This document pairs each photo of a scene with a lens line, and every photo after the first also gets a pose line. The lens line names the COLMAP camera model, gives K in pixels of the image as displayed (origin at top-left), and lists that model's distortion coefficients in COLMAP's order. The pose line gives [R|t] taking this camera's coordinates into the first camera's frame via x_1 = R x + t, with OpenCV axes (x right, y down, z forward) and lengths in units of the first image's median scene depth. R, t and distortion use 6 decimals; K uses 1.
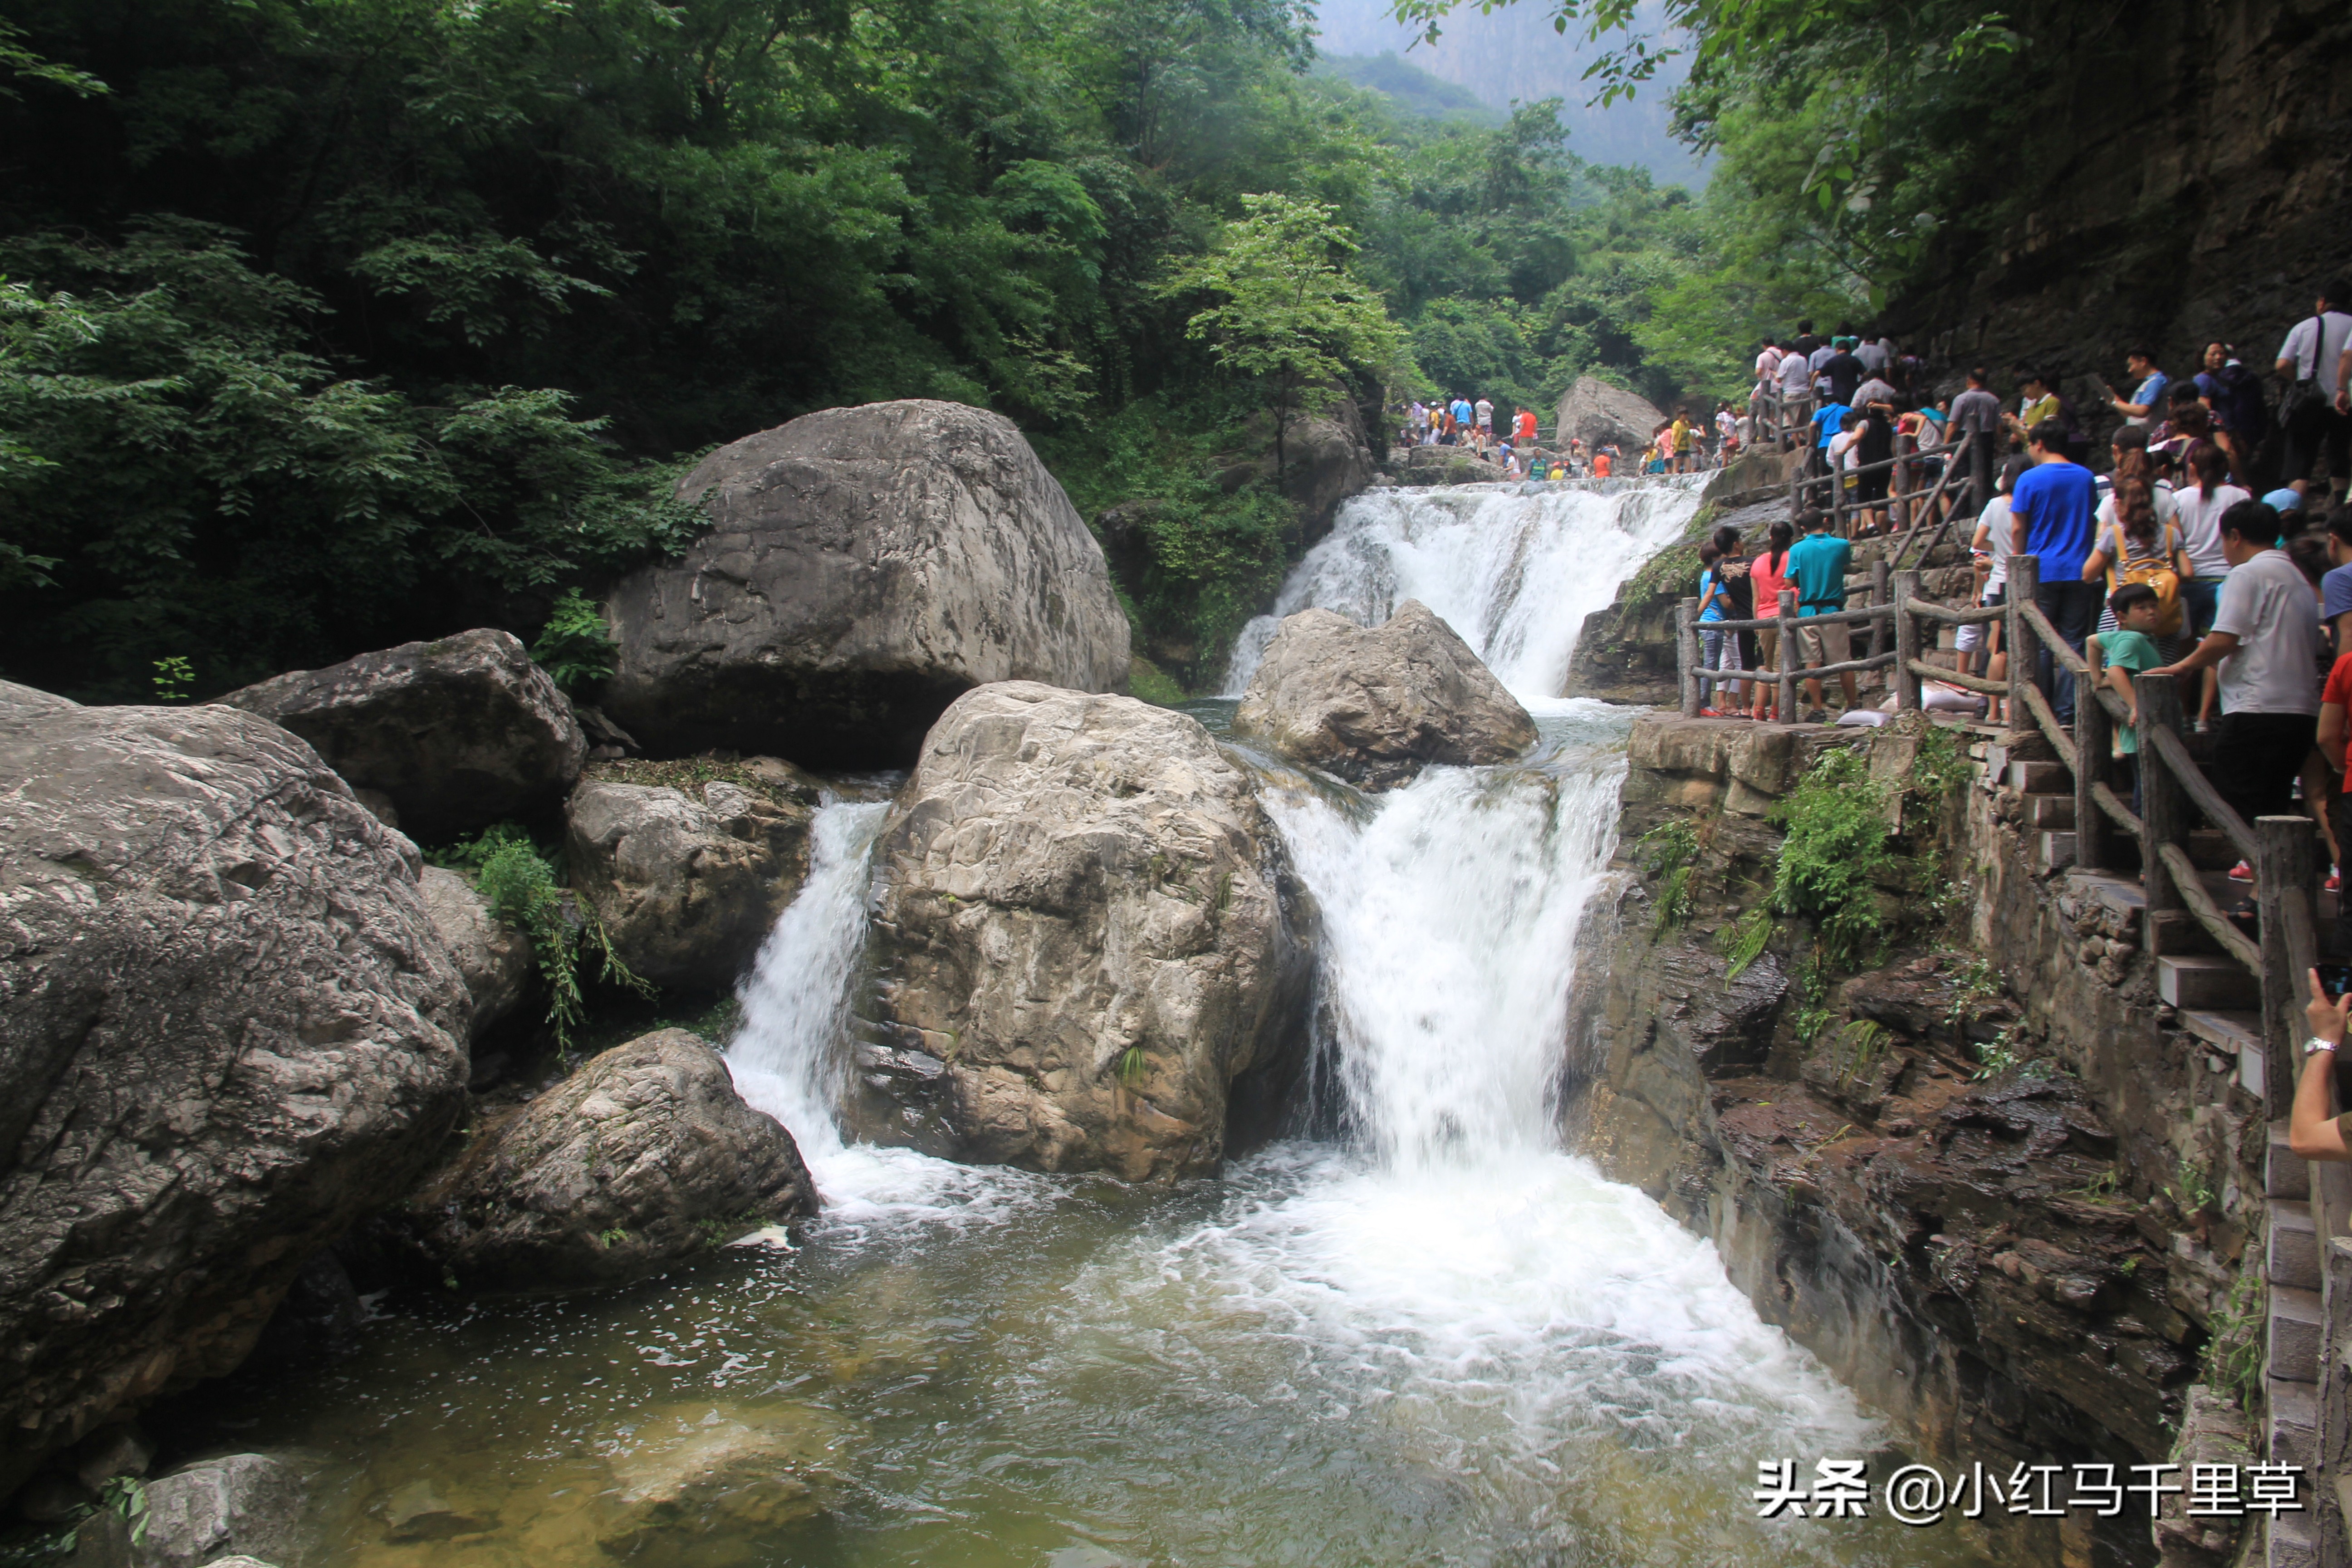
lens RADIAL K [[1630.4, 0, 1181.7], [0, 1630.4, 767.5], [0, 0, 1]] dist [-0.108382, 0.079722]
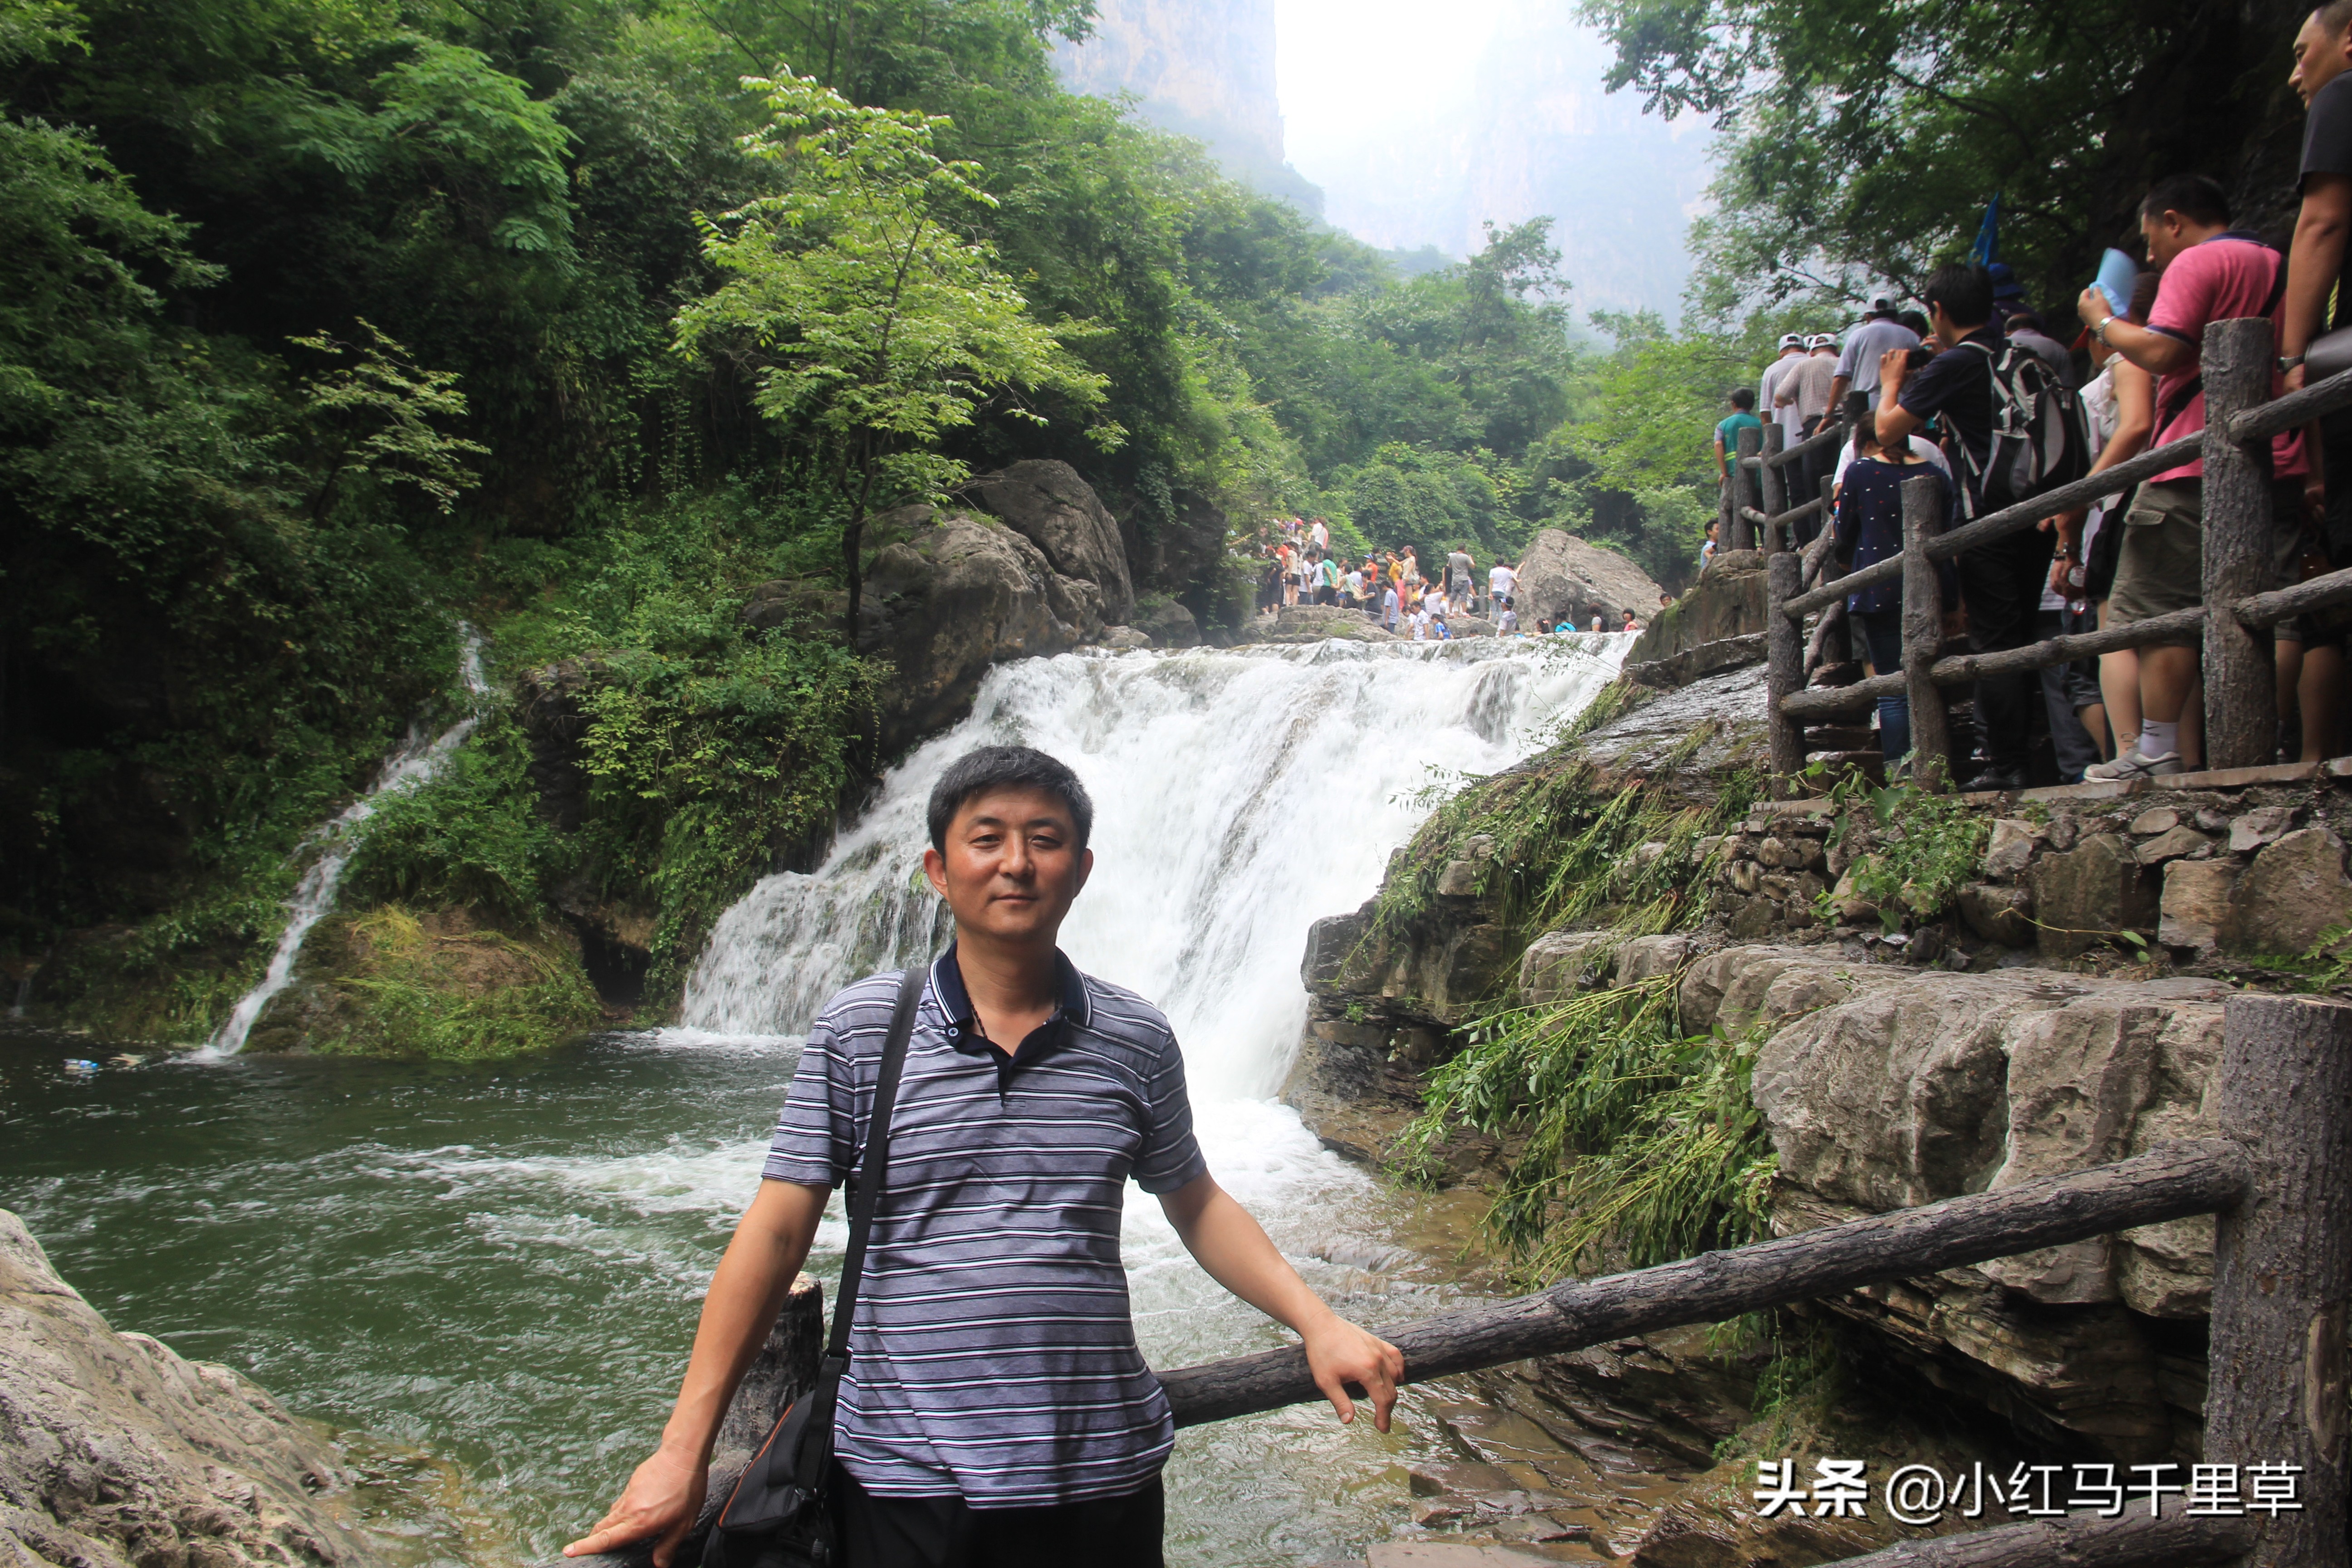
lens RADIAL K [[1630.4, 0, 1181.7], [0, 1630.4, 767.5], [0, 0, 1]] dist [-0.108382, 0.079722]
pose [[0.998886, 0.037305, -0.028892, 0.106439], [-0.040391, 0.992561, -0.114852, -0.039730], [0.024392, 0.115891, 0.992962, 0.265389]]
